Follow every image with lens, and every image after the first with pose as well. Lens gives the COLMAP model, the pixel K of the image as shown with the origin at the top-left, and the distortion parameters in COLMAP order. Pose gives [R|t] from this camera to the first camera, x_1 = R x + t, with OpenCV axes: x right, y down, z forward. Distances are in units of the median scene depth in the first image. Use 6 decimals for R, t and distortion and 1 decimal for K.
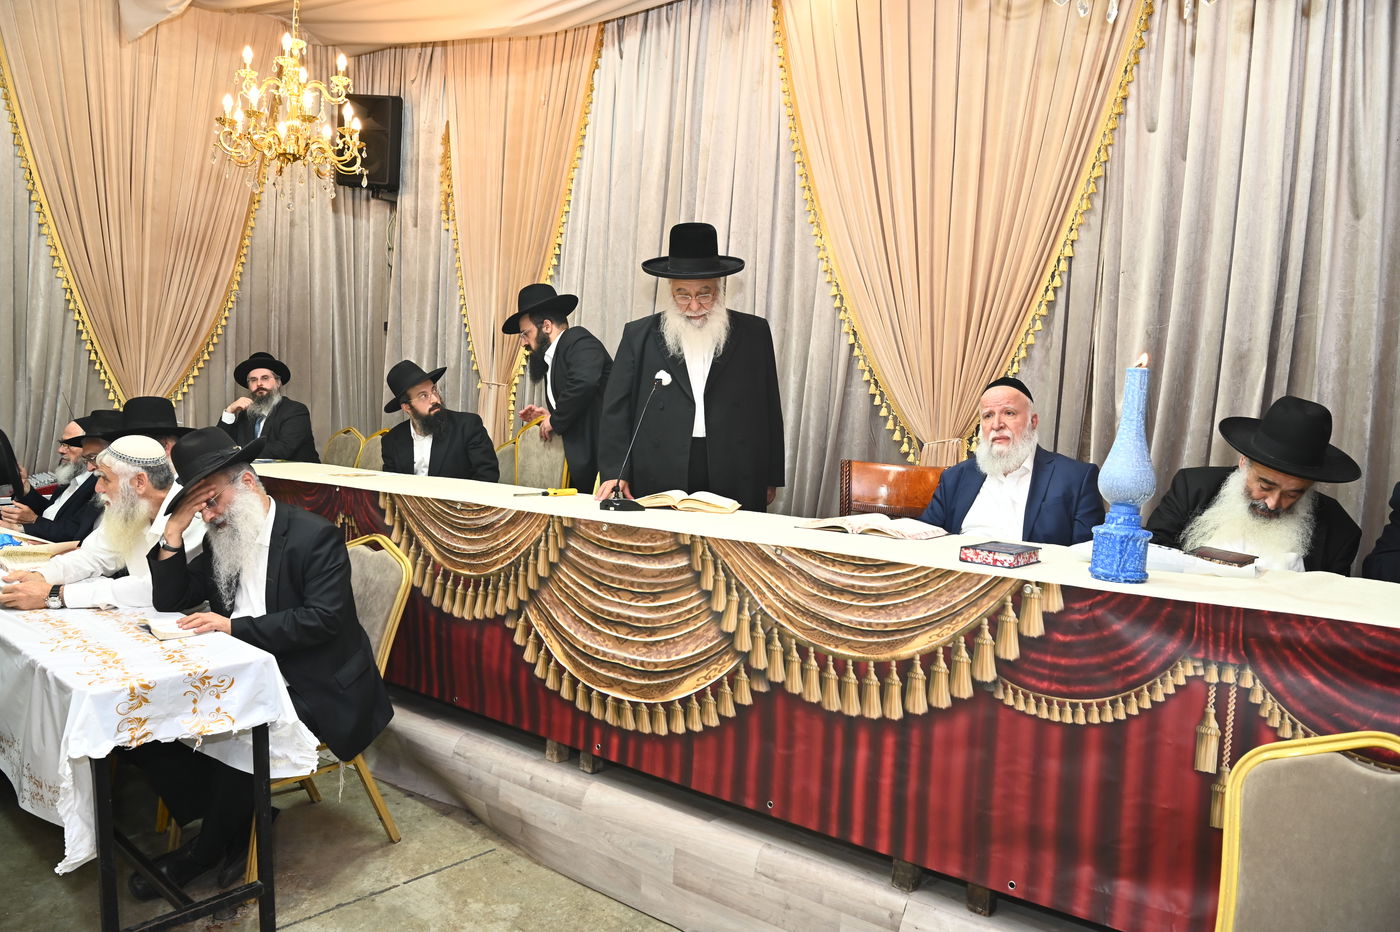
lens RADIAL K [[967.5, 0, 695.6], [0, 967.5, 464.0], [0, 0, 1]] dist [-0.074977, 0.014935]
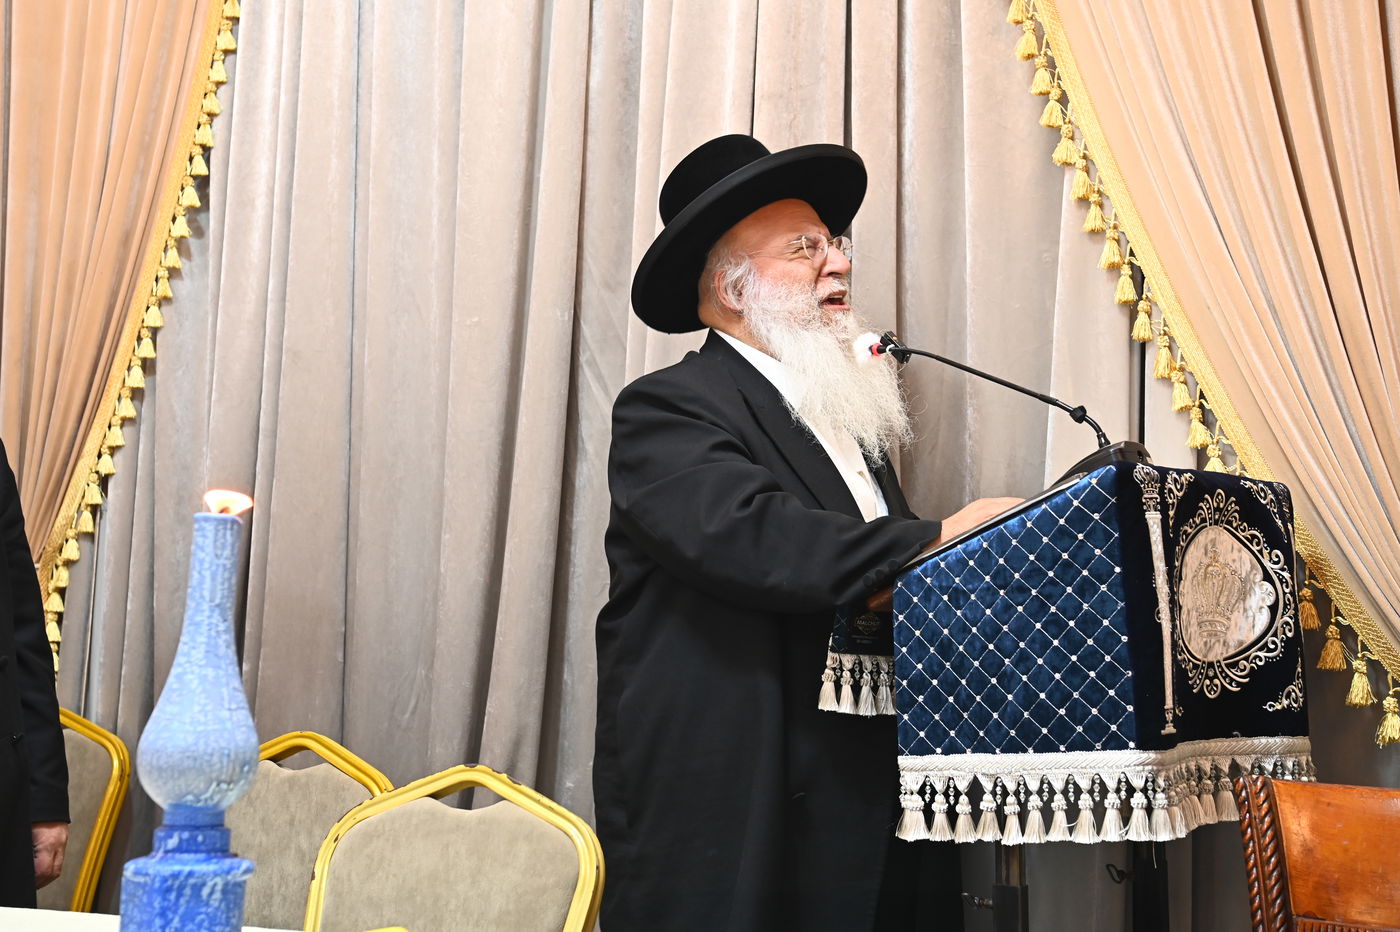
lens RADIAL K [[2132.9, 0, 710.7], [0, 2132.9, 472.7], [0, 0, 1]] dist [0.212951, 0.000000]
pose [[0.987954, -0.018859, 0.153593, -0.147175], [0.037070, 0.992489, -0.116581, -0.032782], [-0.150241, 0.120871, 0.981233, 0.412522]]
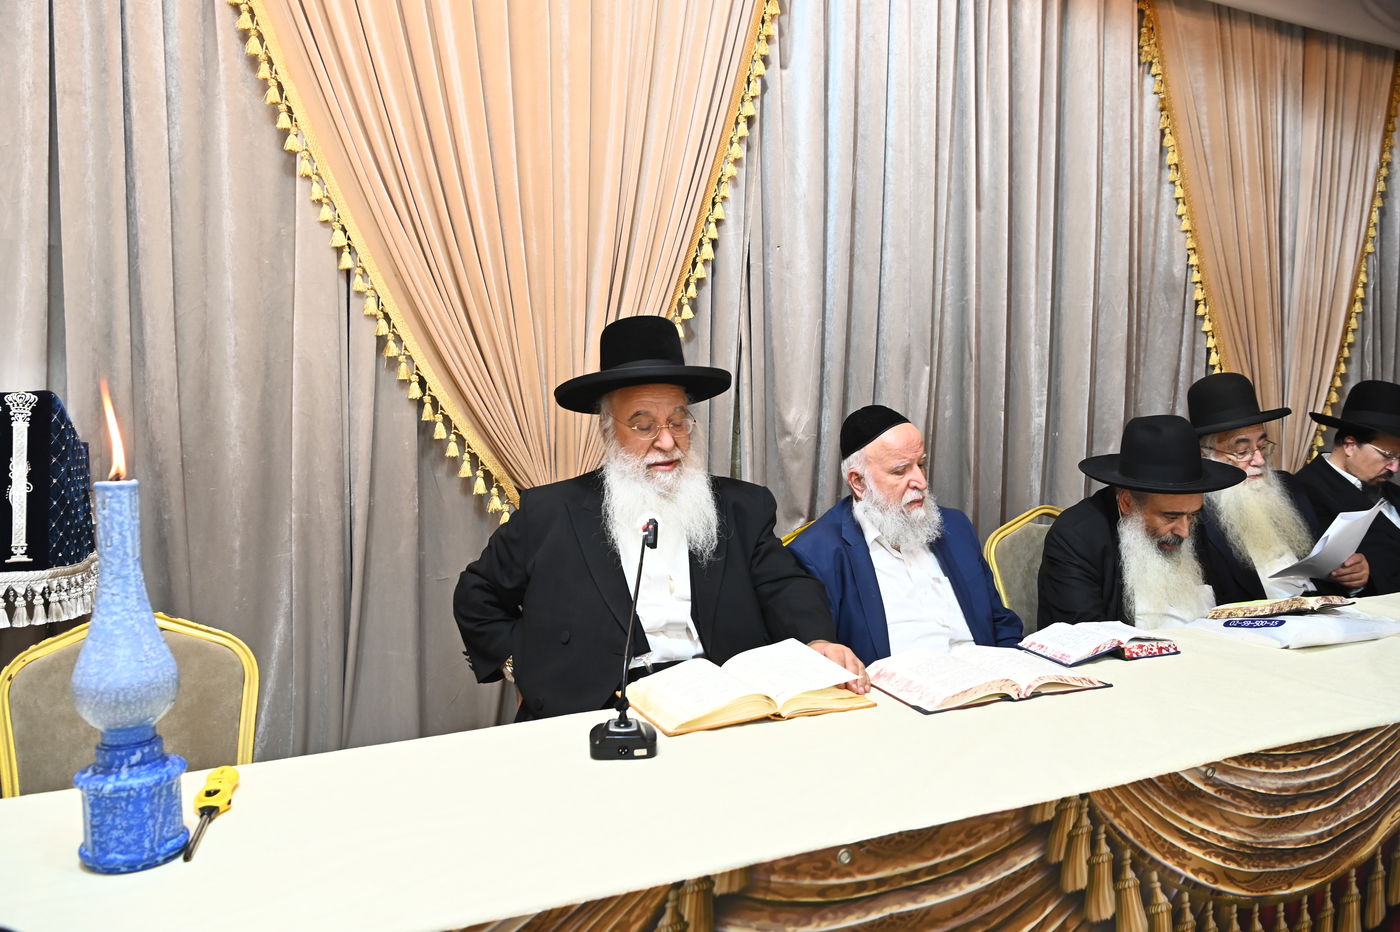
lens RADIAL K [[1108.0, 0, 699.0], [0, 1108.0, 466.4], [0, 0, 1]] dist [-0.048610, 0.027266]
pose [[0.454641, -0.124107, 0.881986, -0.454707], [0.076379, 0.992029, 0.100220, -0.134381], [-0.887394, 0.021801, 0.460496, 0.728574]]
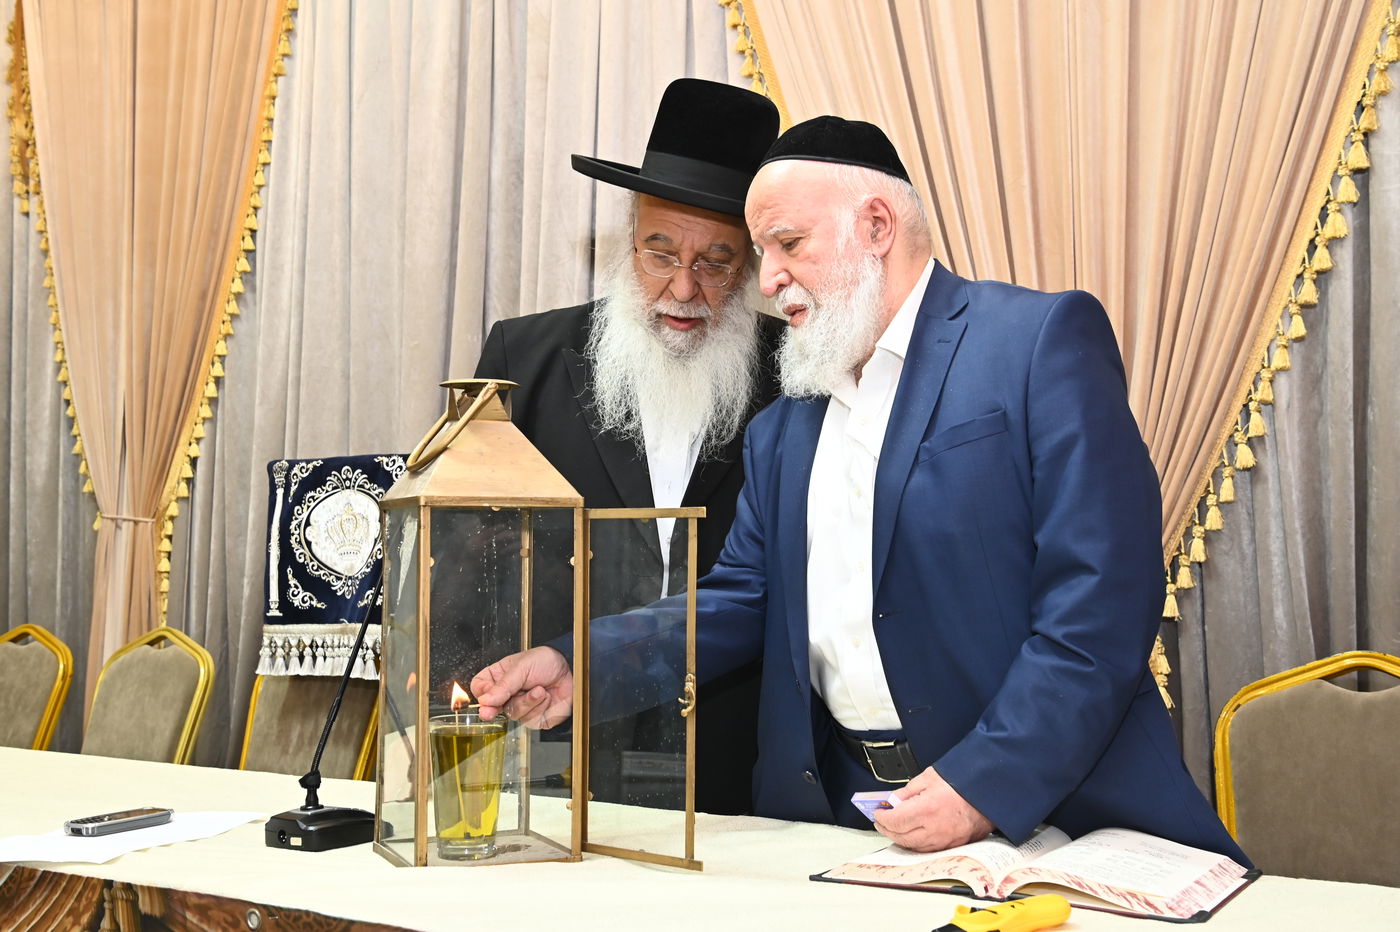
lens RADIAL K [[1504.6, 0, 696.3], [0, 1504.6, 468.4], [0, 0, 1]] dist [0.082841, 0.000000]
pose [[0.995010, -0.043368, 0.089855, 0.015837], [0.052861, 0.992948, -0.106115, -0.022237], [-0.084620, 0.110335, 0.990286, 0.389611]]
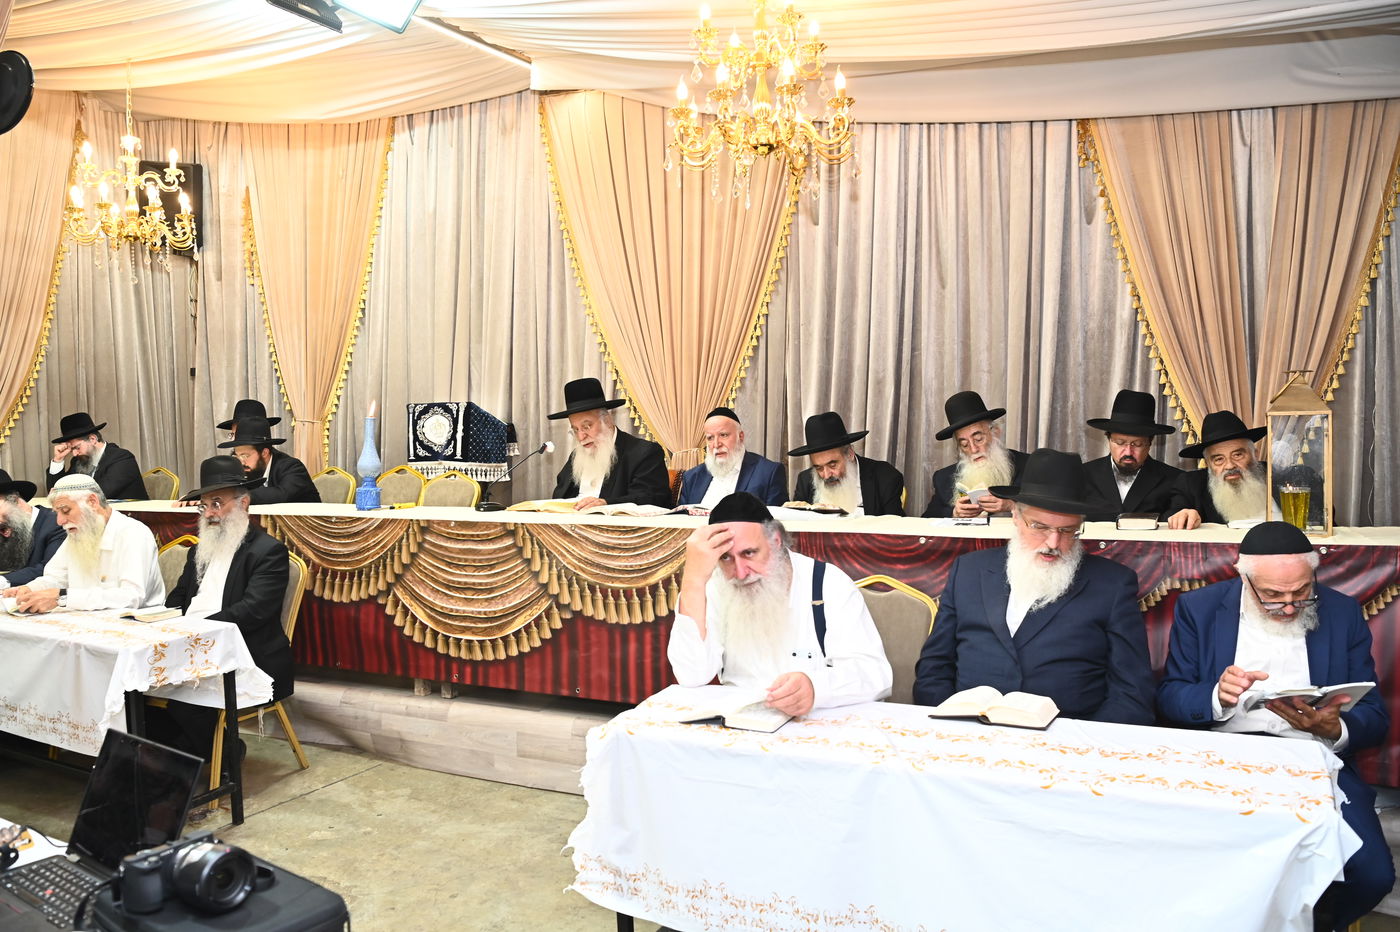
lens RADIAL K [[1054.7, 0, 706.4], [0, 1054.7, 461.6], [0, 0, 1]] dist [-0.063501, 0.021583]
pose [[0.971687, -0.058668, 0.228872, -0.068649], [0.062388, 0.998011, -0.009044, 0.008118], [-0.227886, 0.023066, 0.973415, -0.559298]]
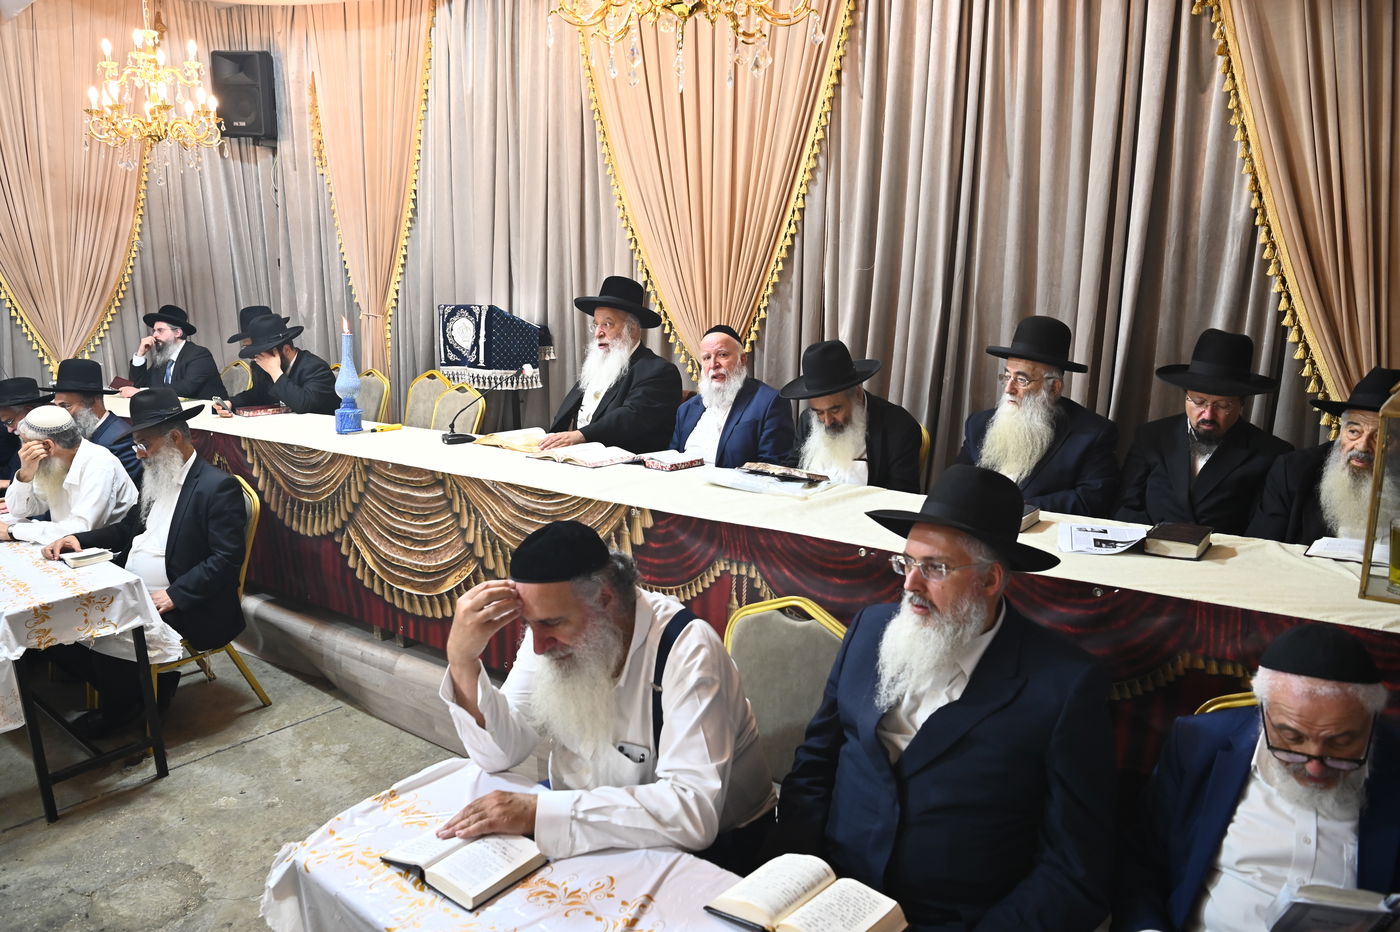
lens RADIAL K [[967.5, 0, 699.7], [0, 967.5, 467.7], [0, 0, 1]] dist [-0.074977, 0.014935]
pose [[0.998570, -0.050673, 0.017047, 0.266846], [0.047786, 0.988933, 0.140460, -0.083981], [-0.023976, -0.139445, 0.989940, -0.266744]]
